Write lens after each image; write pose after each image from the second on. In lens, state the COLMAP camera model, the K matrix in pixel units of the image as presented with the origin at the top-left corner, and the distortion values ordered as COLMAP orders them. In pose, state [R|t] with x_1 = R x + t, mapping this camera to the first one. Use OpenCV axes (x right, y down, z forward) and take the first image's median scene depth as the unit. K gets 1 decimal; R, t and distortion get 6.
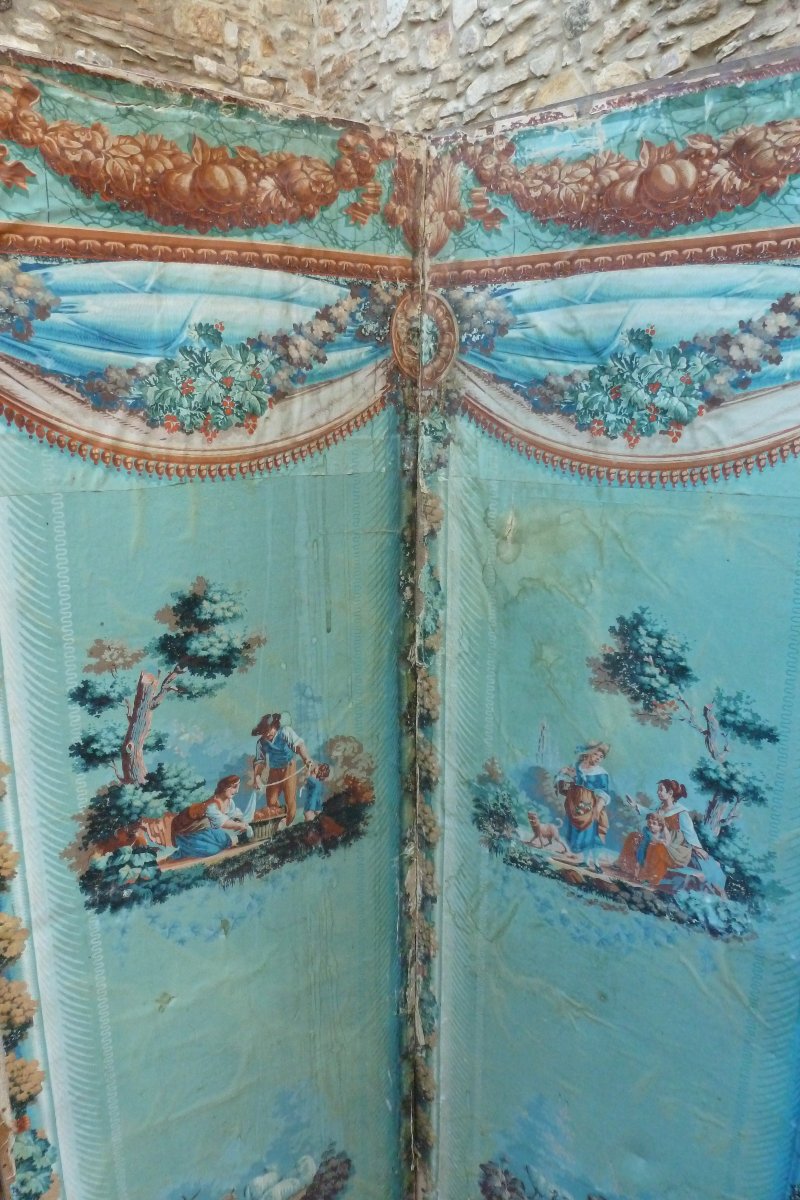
lens RADIAL K [[981.7, 0, 400.0], [0, 981.7, 600.0], [0, 0, 1]] dist [-0.004563, 0.001800]
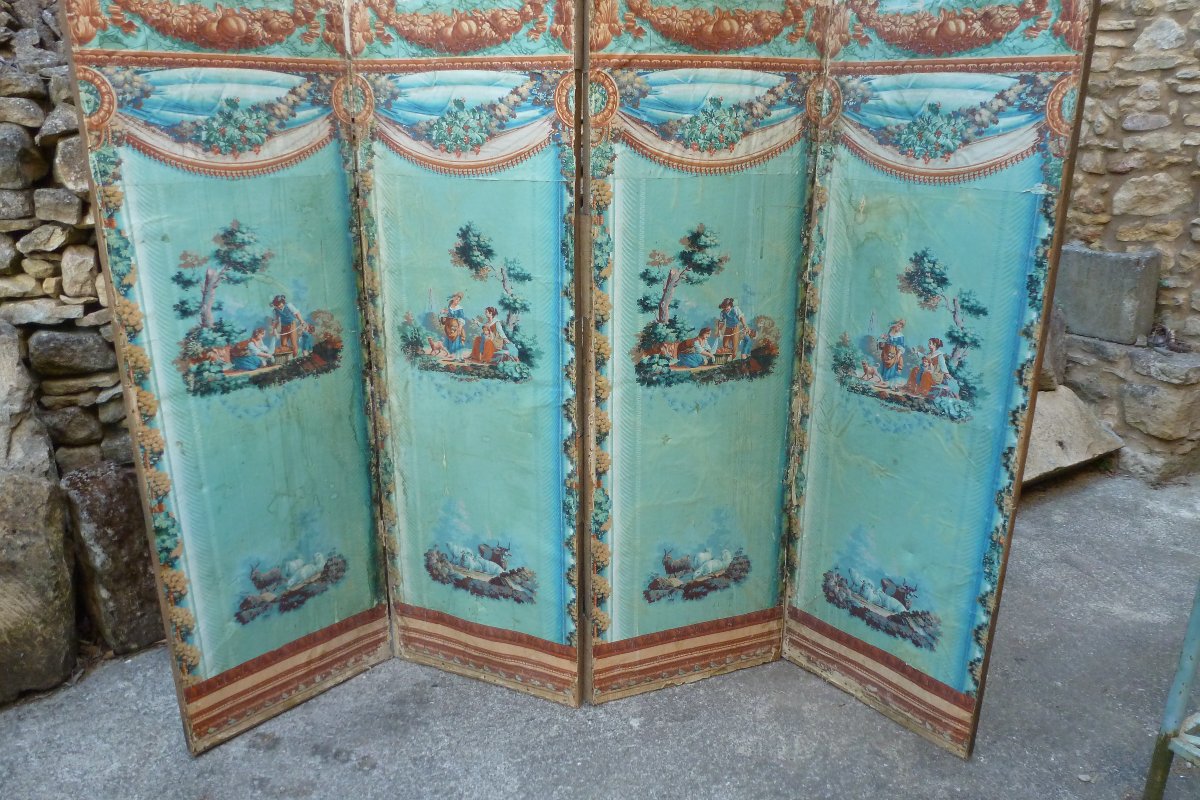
lens RADIAL K [[981.7, 0, 598.4], [0, 981.7, 396.3], [0, 0, 1]] dist [-0.004563, 0.001800]
pose [[0.977823, 0.071586, -0.196819, 0.013630], [-0.054811, 0.994486, 0.089401, 0.159806], [0.202134, -0.076631, 0.976355, -1.036757]]
